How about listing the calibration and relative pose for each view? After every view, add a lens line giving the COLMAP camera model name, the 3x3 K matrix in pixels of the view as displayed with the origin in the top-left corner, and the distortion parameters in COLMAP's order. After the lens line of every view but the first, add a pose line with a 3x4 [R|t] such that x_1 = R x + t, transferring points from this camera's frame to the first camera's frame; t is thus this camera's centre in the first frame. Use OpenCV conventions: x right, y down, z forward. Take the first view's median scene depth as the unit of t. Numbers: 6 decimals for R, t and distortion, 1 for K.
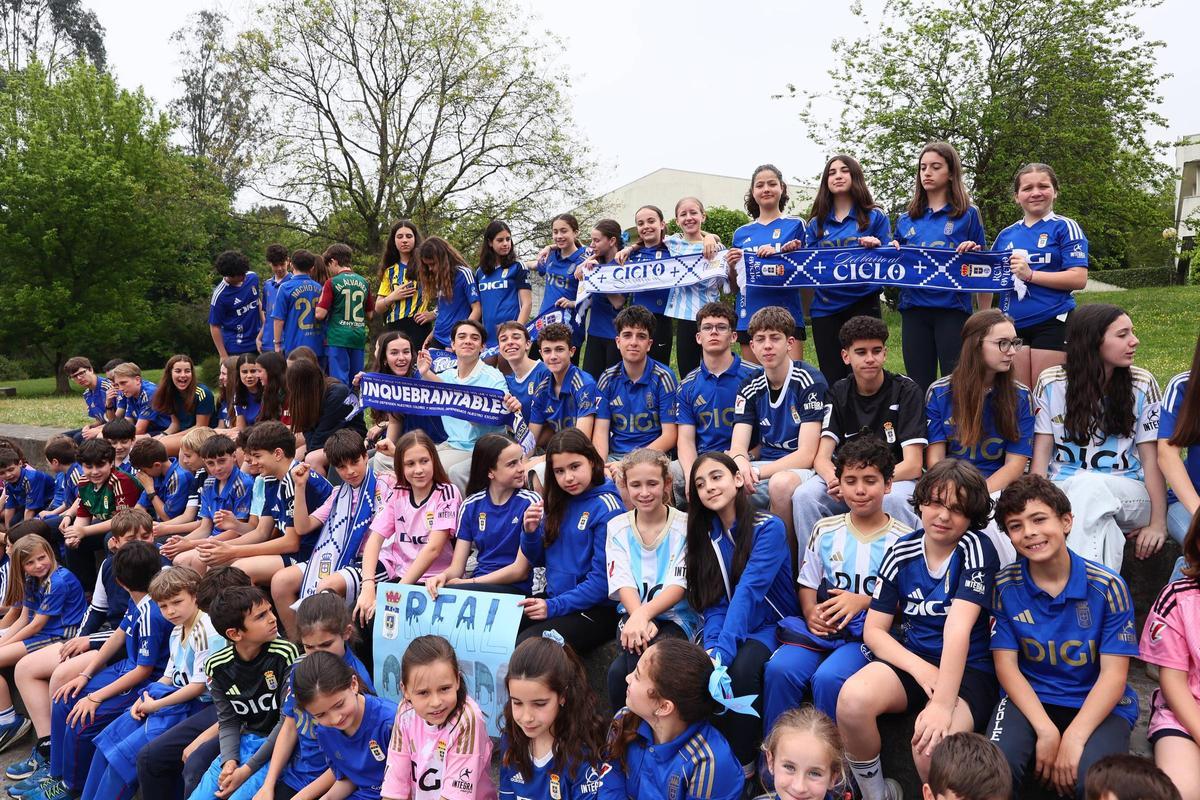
lens RADIAL K [[829.1, 0, 591.9], [0, 829.1, 398.1], [0, 0, 1]] dist [-0.105447, 0.088804]
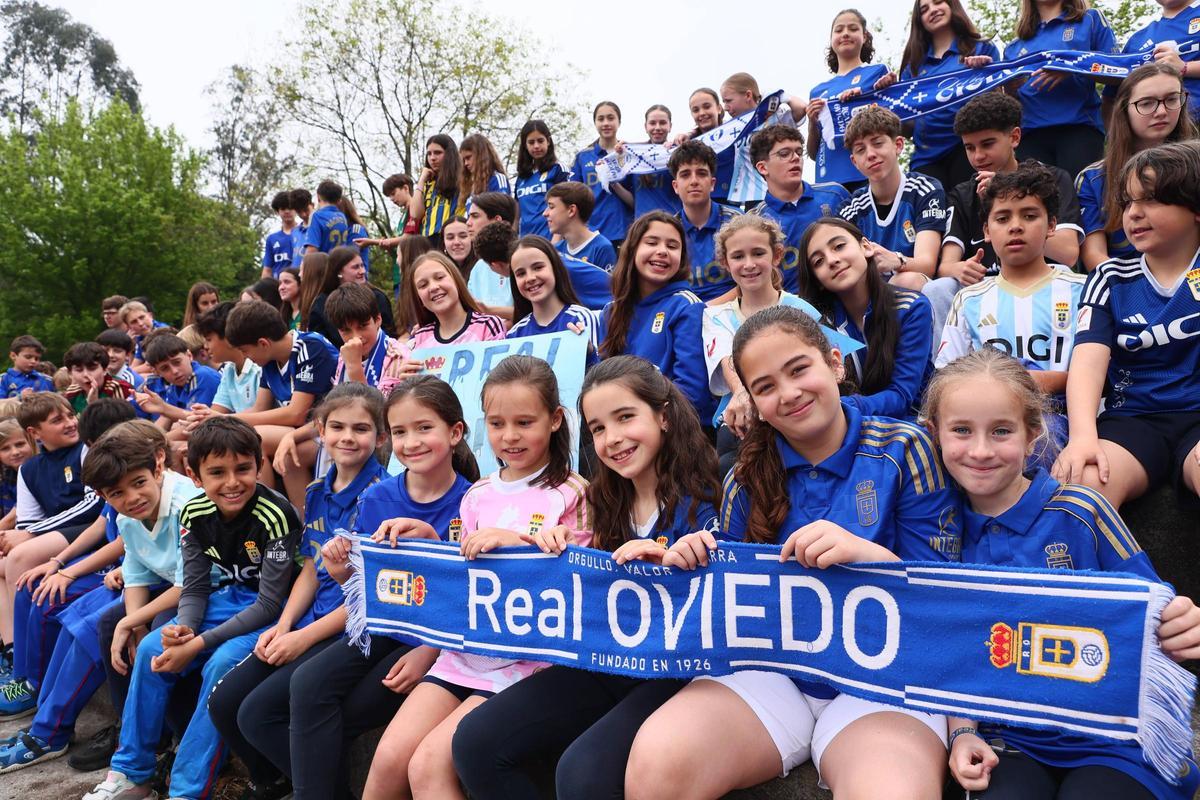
lens RADIAL K [[822.2, 0, 593.8], [0, 822.2, 396.4], [0, 0, 1]] dist [-0.100898, 0.078678]
pose [[0.999669, -0.012022, -0.022760, -0.005907], [0.010711, 0.998324, -0.056869, 0.024071], [0.023405, 0.056607, 0.998122, 0.019066]]
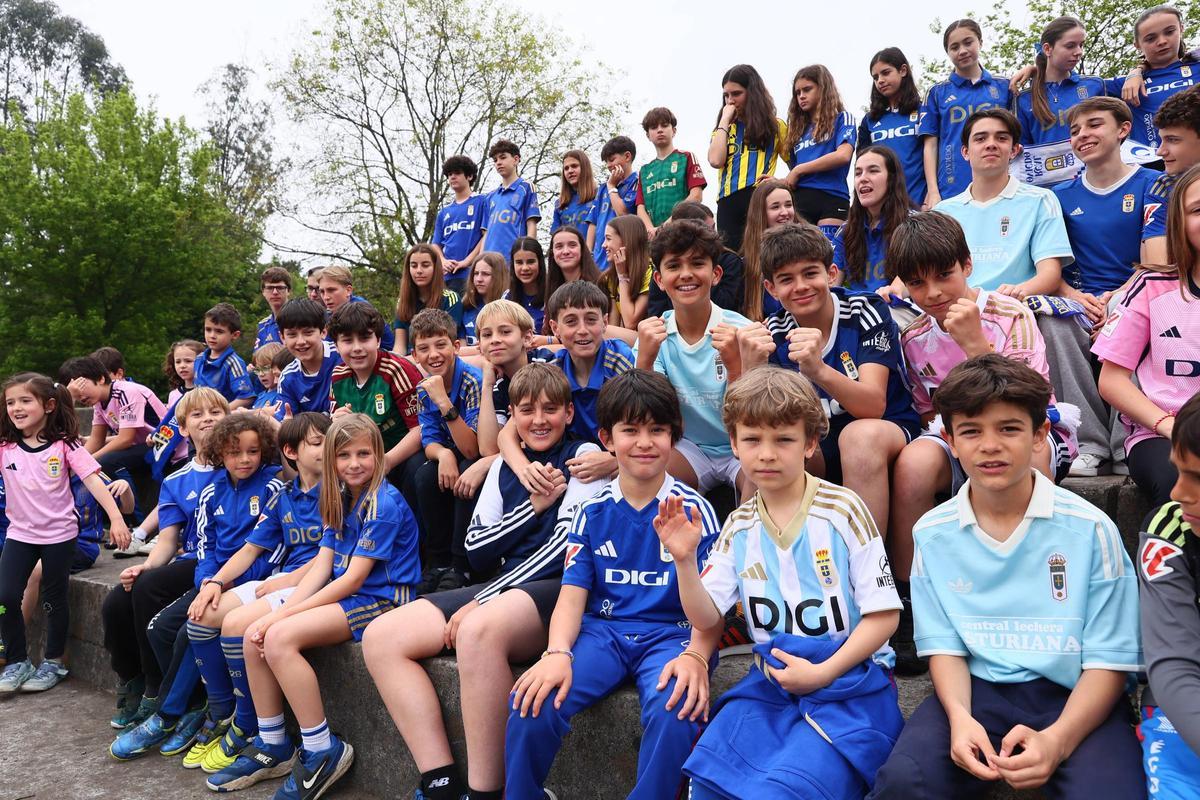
lens RADIAL K [[836.9, 0, 595.5], [0, 836.9, 397.4], [0, 0, 1]] dist [-0.108108, 0.091806]
pose [[0.999990, -0.000171, -0.004502, -0.064733], [-0.000156, 0.997364, -0.072565, 0.024818], [0.004503, 0.072565, 0.997354, 0.052492]]
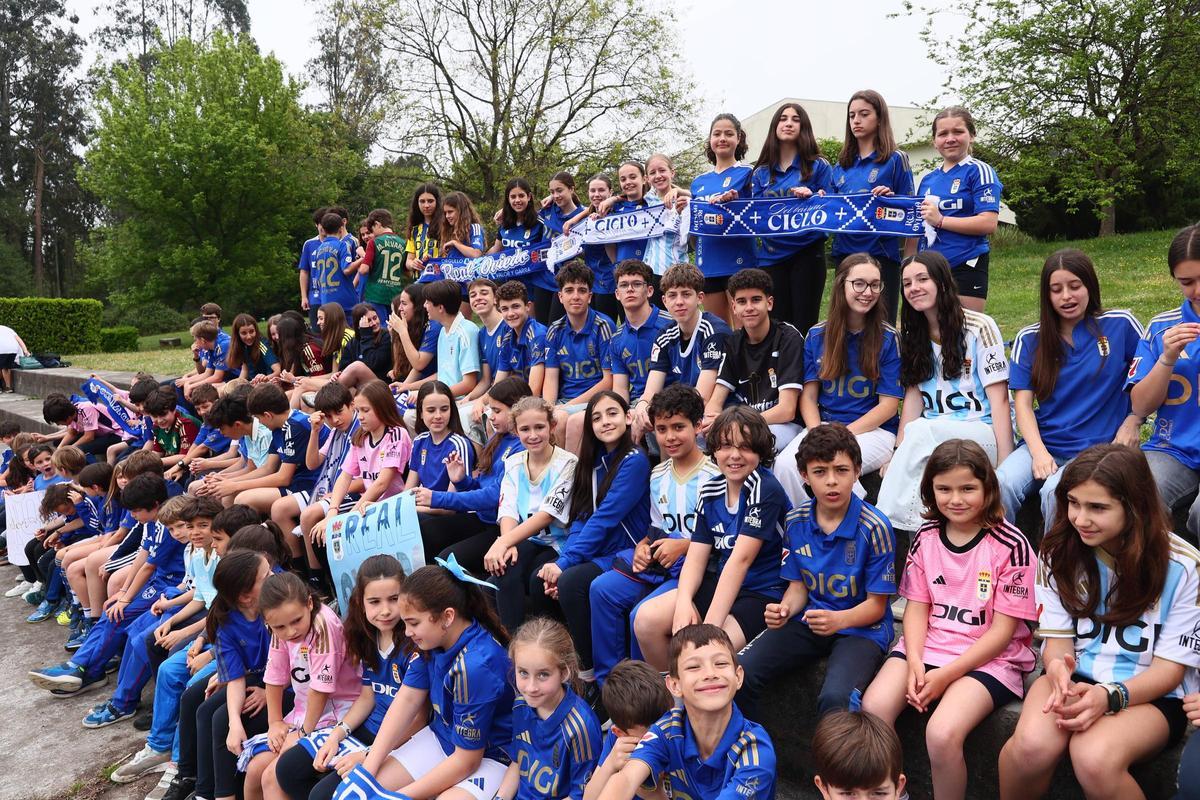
lens RADIAL K [[822.2, 0, 593.8], [0, 822.2, 396.4], [0, 0, 1]] dist [-0.100898, 0.078678]
pose [[0.986801, -0.008151, -0.161734, 0.029306], [0.020045, 0.997200, 0.072043, -0.001616], [0.160693, -0.074333, 0.984201, -0.008207]]
